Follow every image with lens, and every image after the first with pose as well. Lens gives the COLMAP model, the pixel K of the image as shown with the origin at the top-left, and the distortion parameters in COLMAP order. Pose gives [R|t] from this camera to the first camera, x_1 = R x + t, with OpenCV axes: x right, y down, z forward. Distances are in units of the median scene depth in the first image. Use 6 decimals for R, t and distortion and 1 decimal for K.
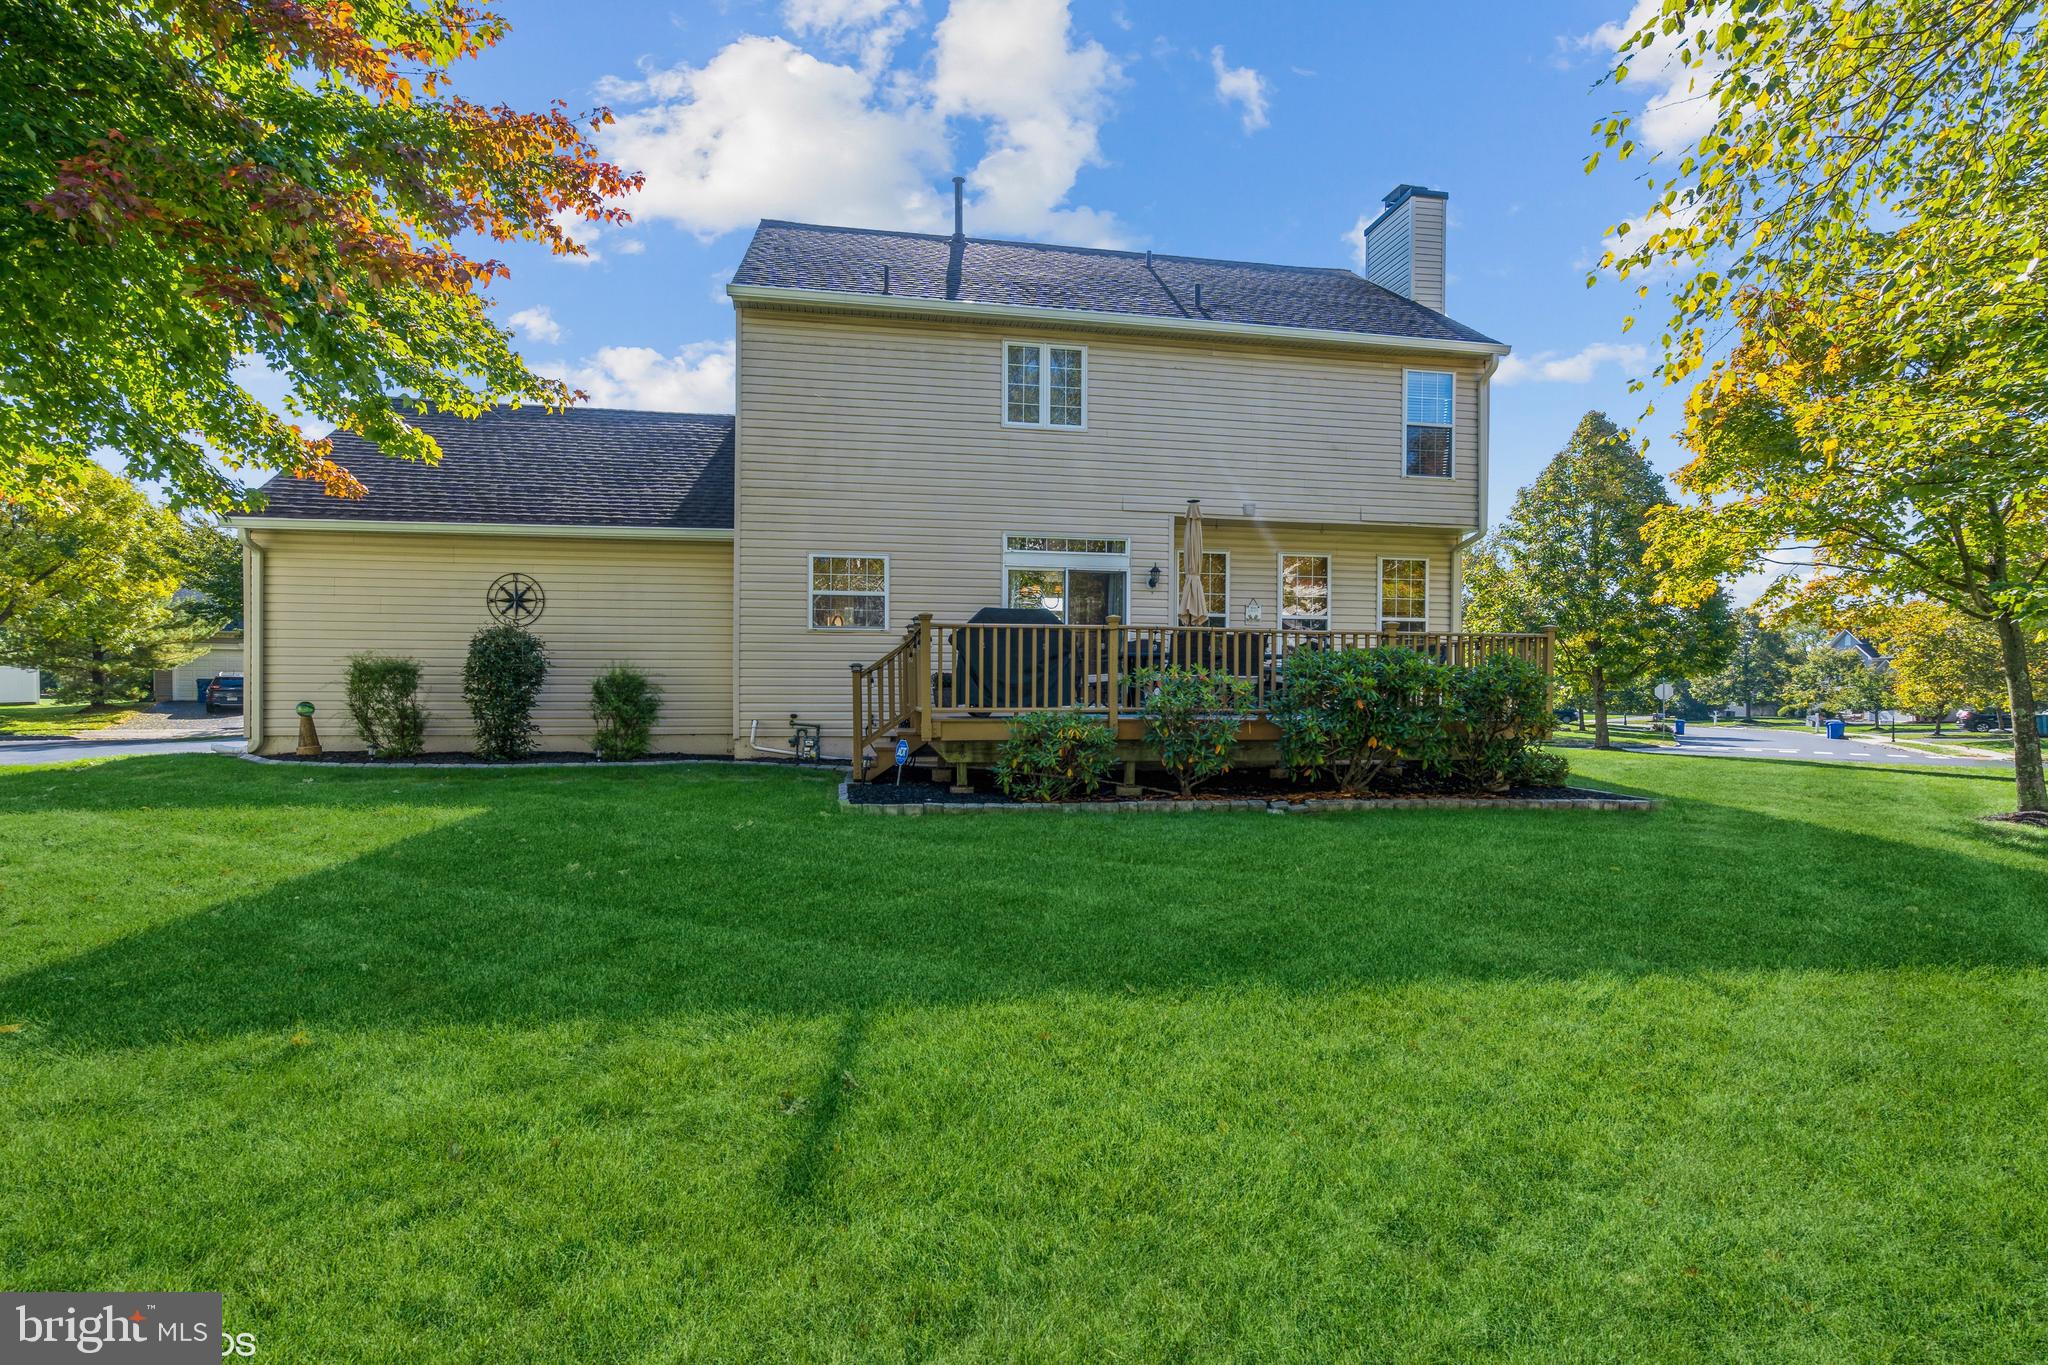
lens RADIAL K [[957.3, 0, 1018.7], [0, 957.3, 717.9], [0, 0, 1]] dist [-0.002182, 0.000301]
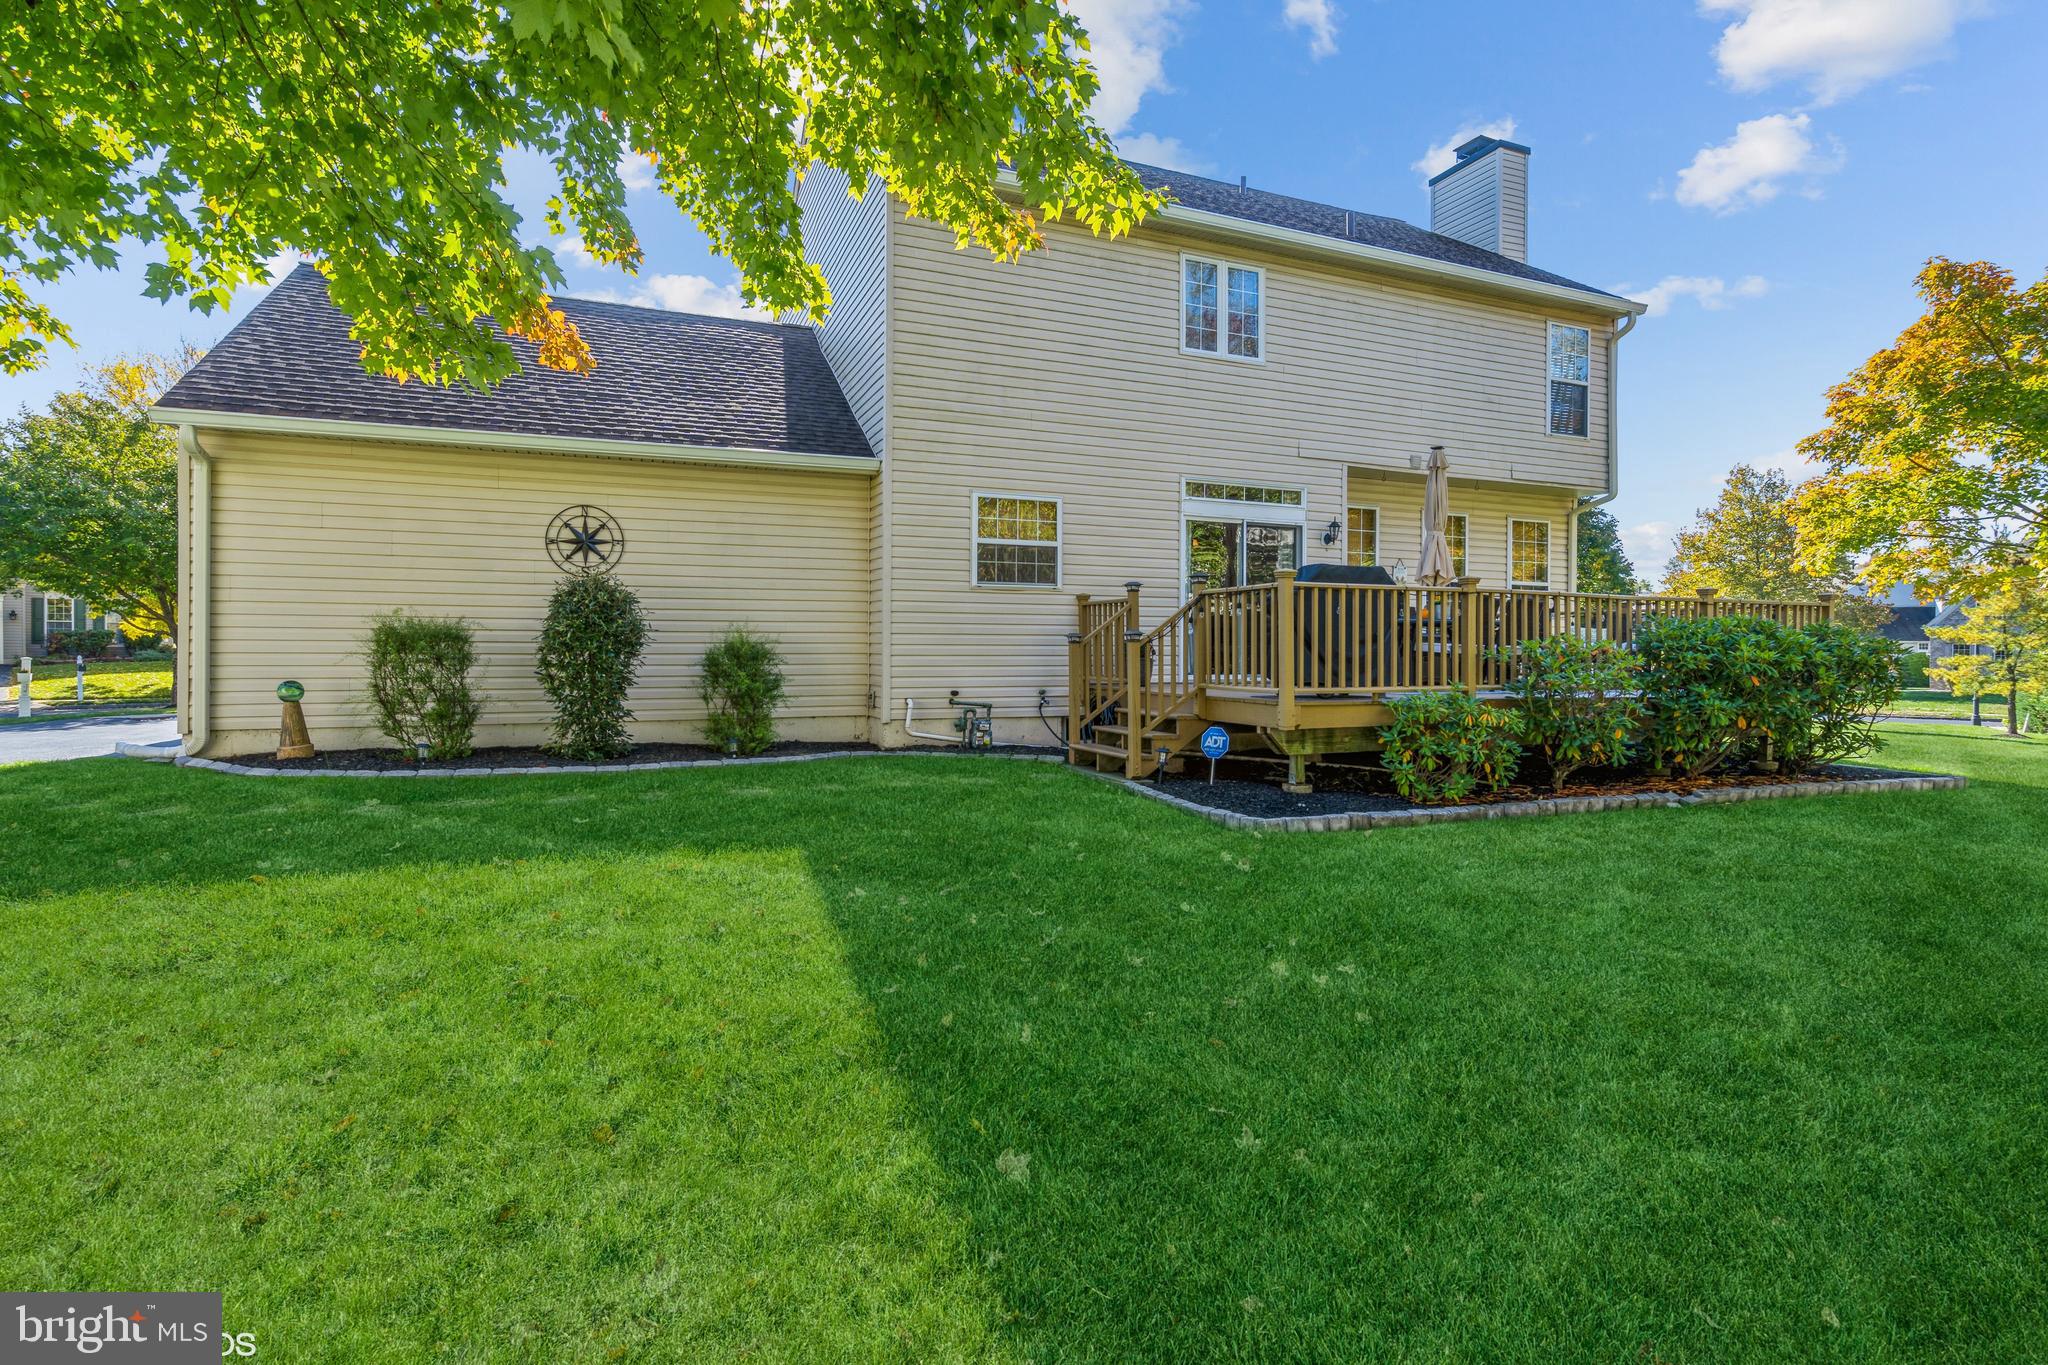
lens RADIAL K [[963.8, 0, 1018.6], [0, 963.8, 669.9], [0, 0, 1]] dist [0.000912, 0.000263]
pose [[0.977879, -0.004318, 0.209127, -0.352774], [0.005751, 0.999964, -0.006247, -0.016094], [-0.209092, 0.007312, 0.977869, 0.194100]]
